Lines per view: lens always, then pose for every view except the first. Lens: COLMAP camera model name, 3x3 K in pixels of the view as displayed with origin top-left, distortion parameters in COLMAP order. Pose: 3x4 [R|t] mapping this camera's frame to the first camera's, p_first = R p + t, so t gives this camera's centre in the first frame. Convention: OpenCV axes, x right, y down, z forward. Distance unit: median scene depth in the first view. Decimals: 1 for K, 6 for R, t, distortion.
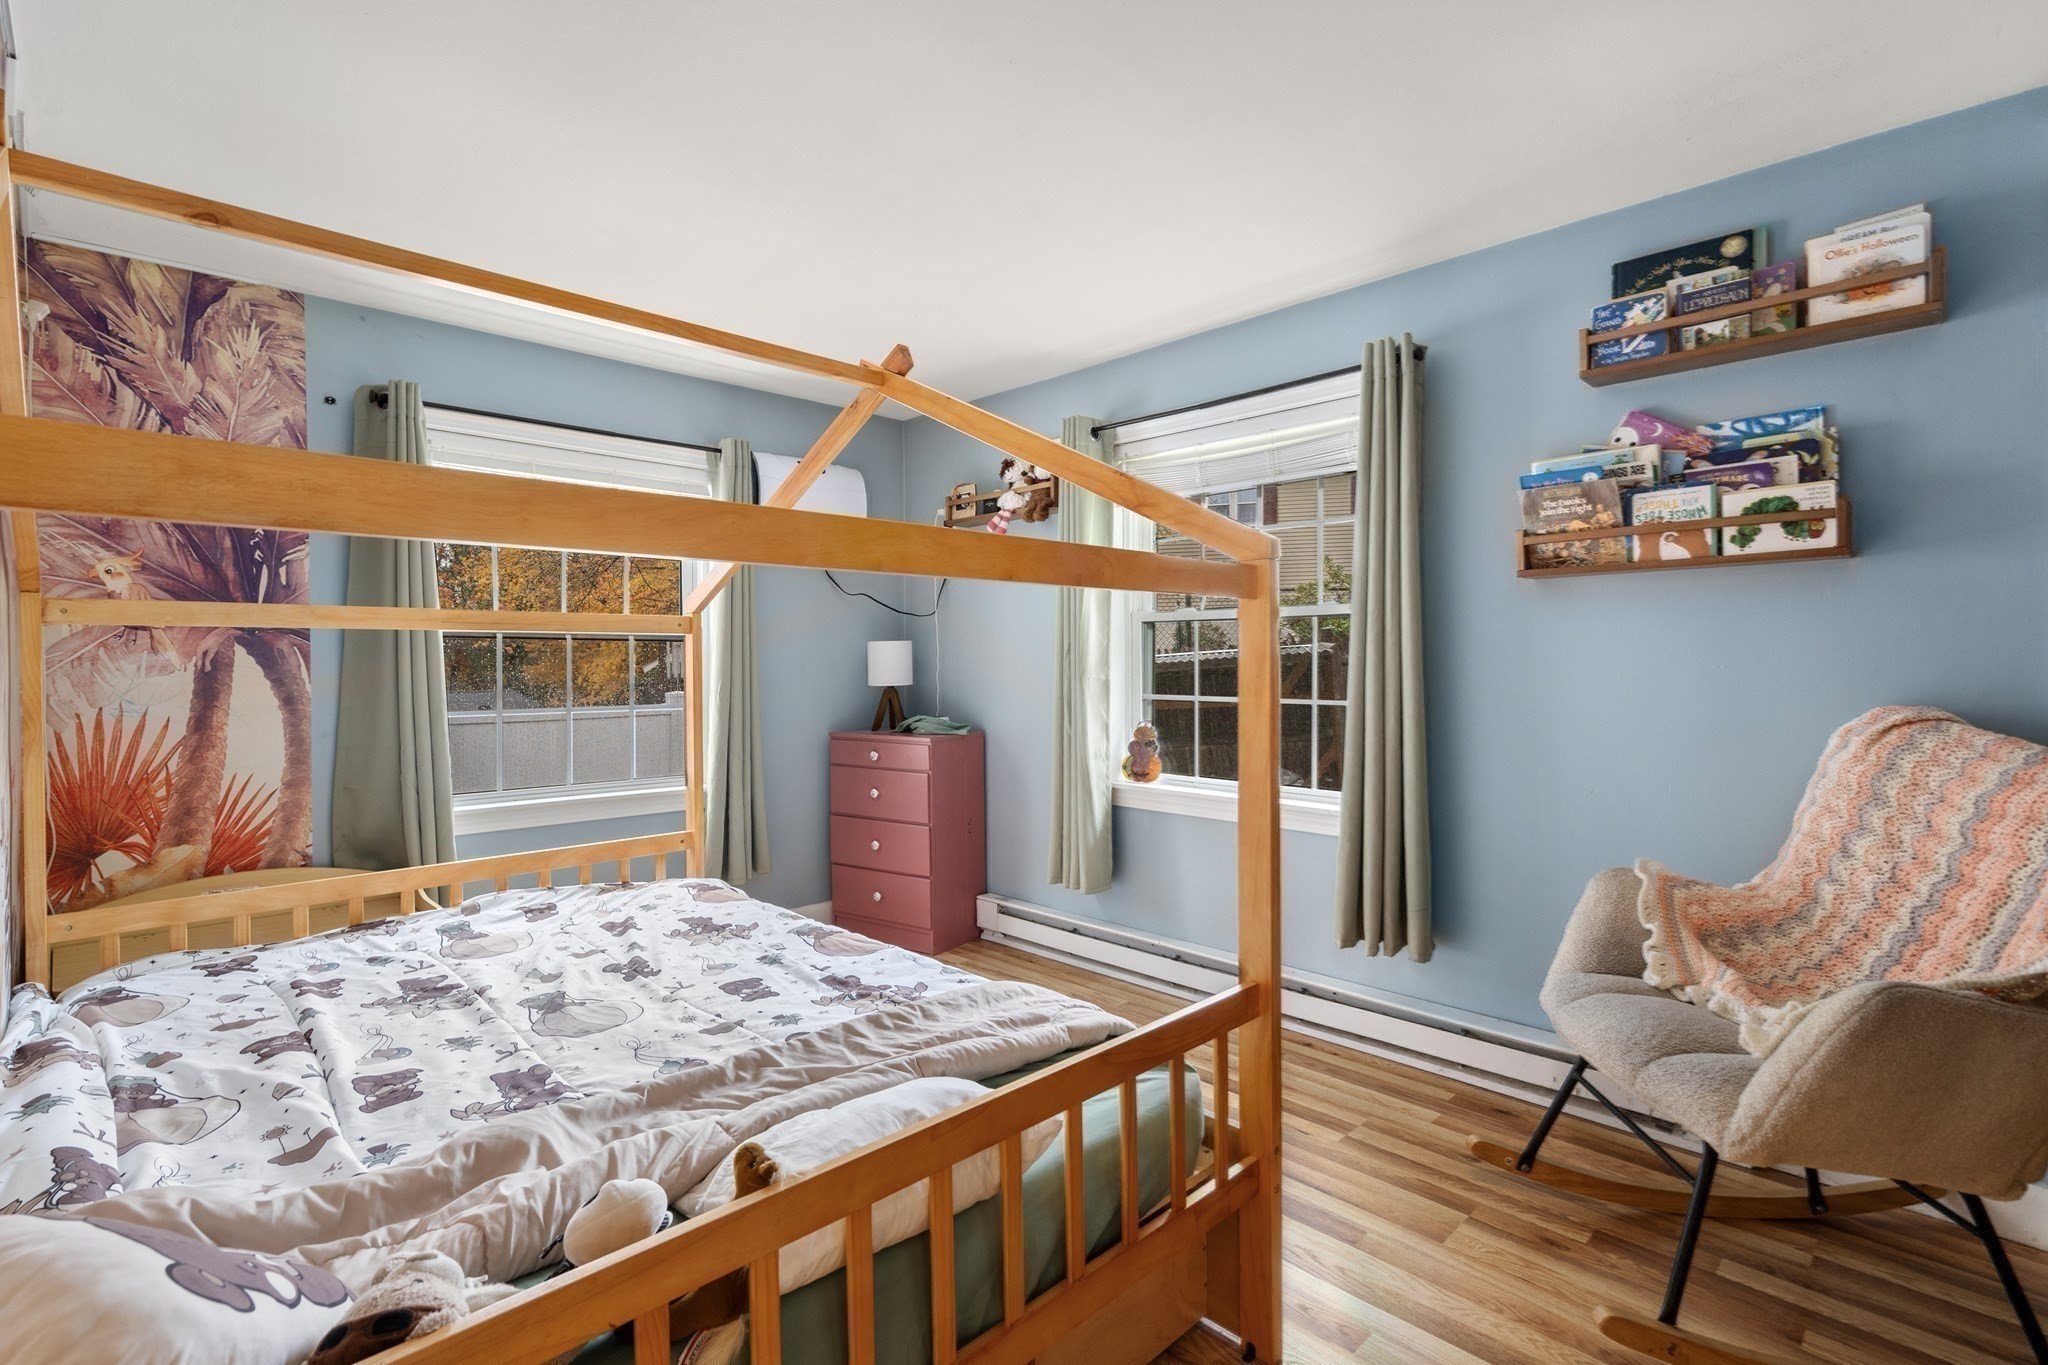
lens RADIAL K [[954.6, 0, 1021.4], [0, 954.6, 678.8], [0, 0, 1]] dist [0.000121, 0.000374]
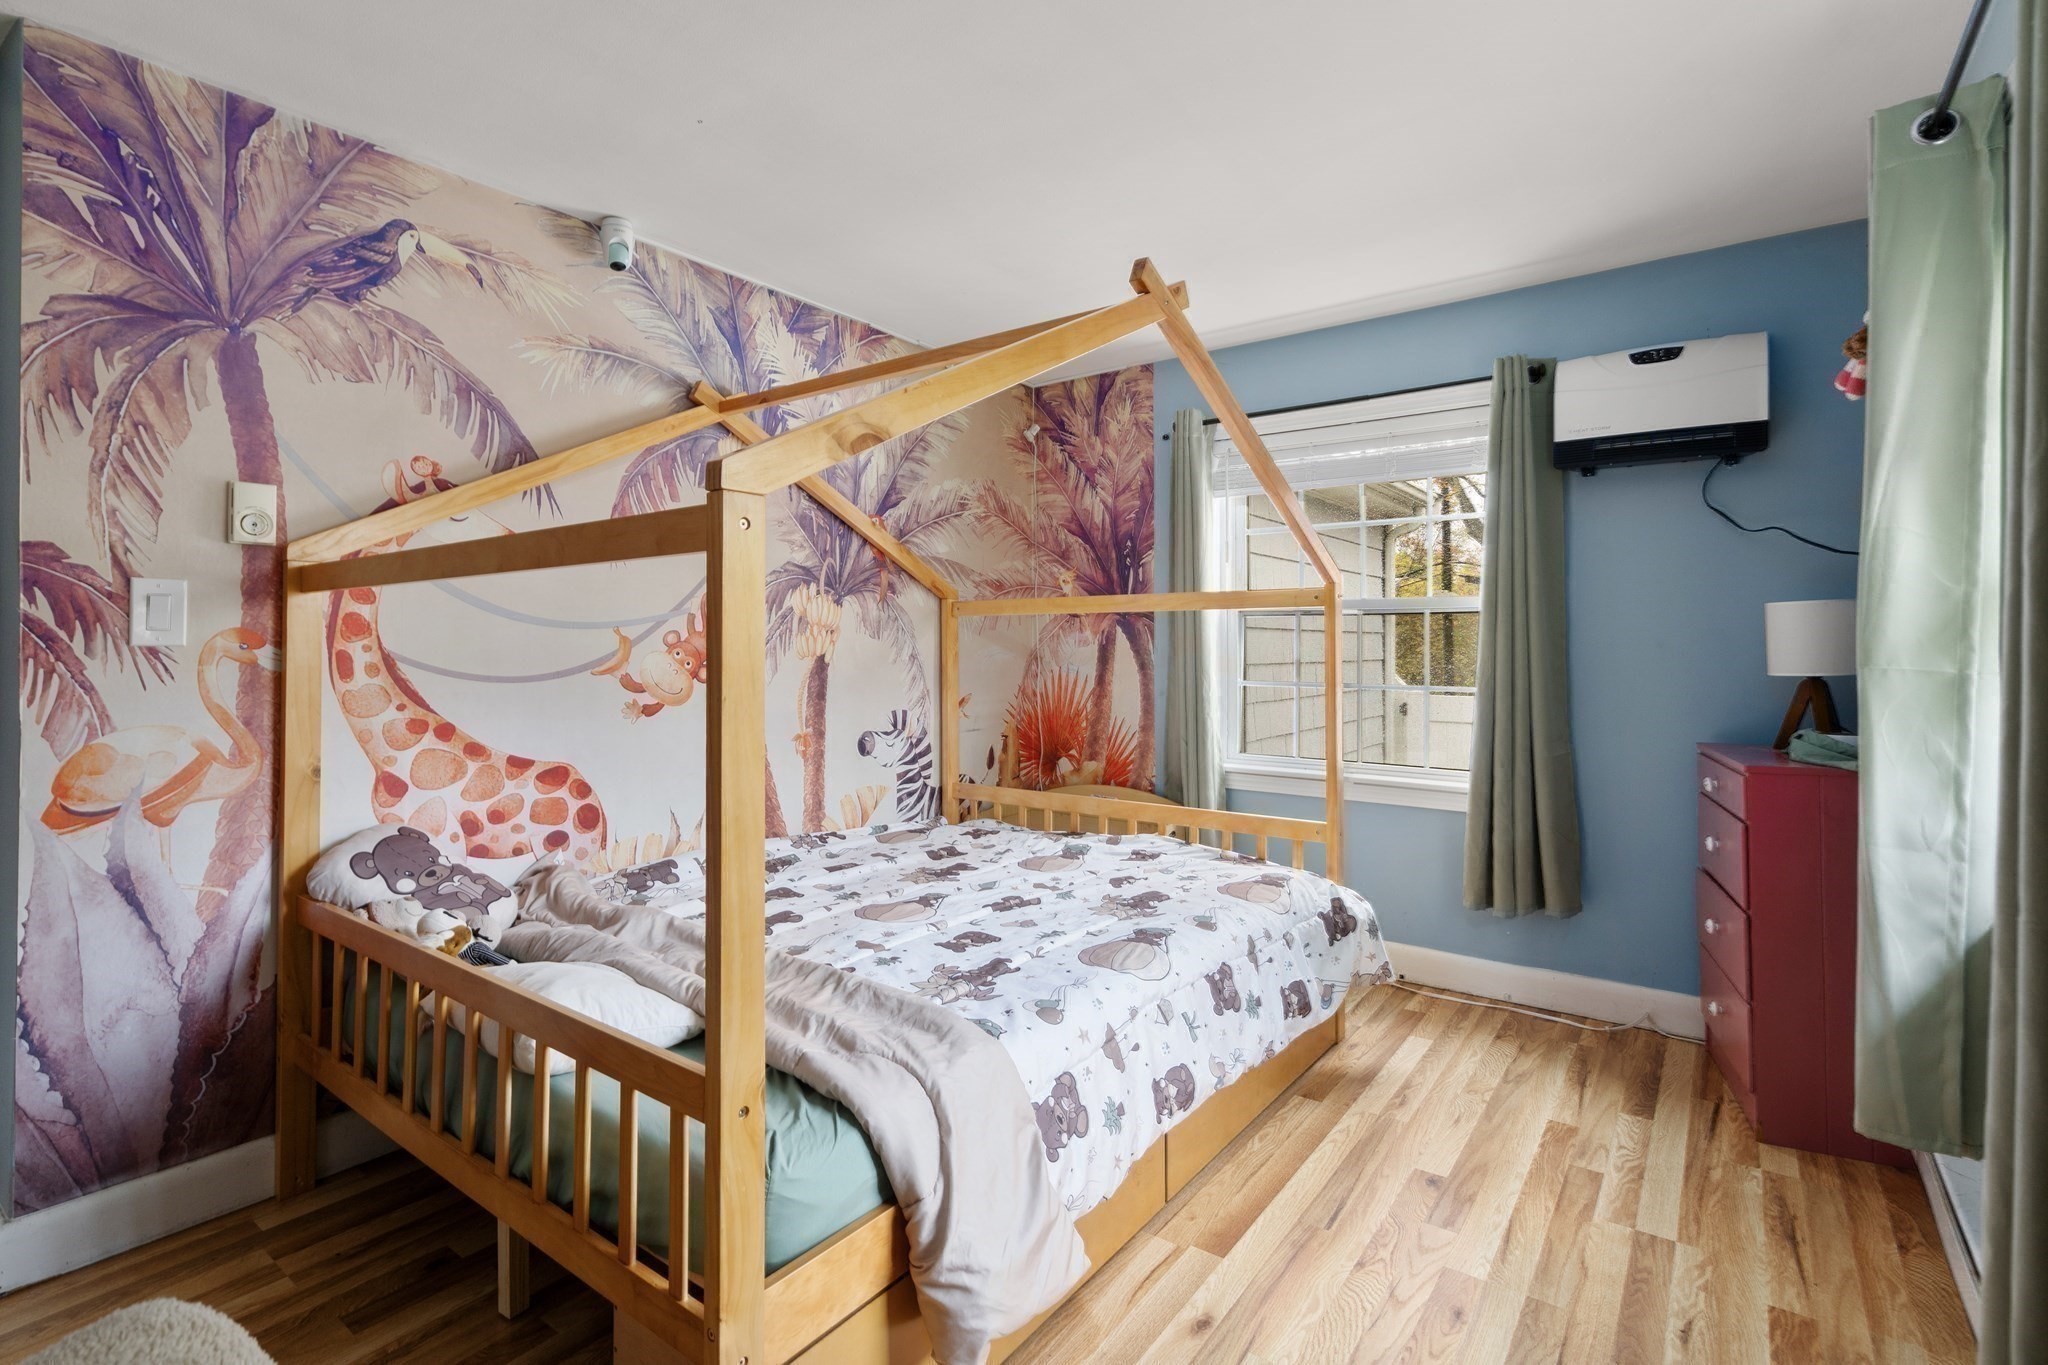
lens RADIAL K [[954.6, 0, 1010.7], [0, 954.6, 641.5], [0, 0, 1]] dist [0.000121, 0.000374]
pose [[0.153581, 0.001725, -0.988135, 0.572339], [-0.019096, 0.999817, -0.001223, -0.007561], [0.987951, 0.019057, 0.153586, 0.641637]]
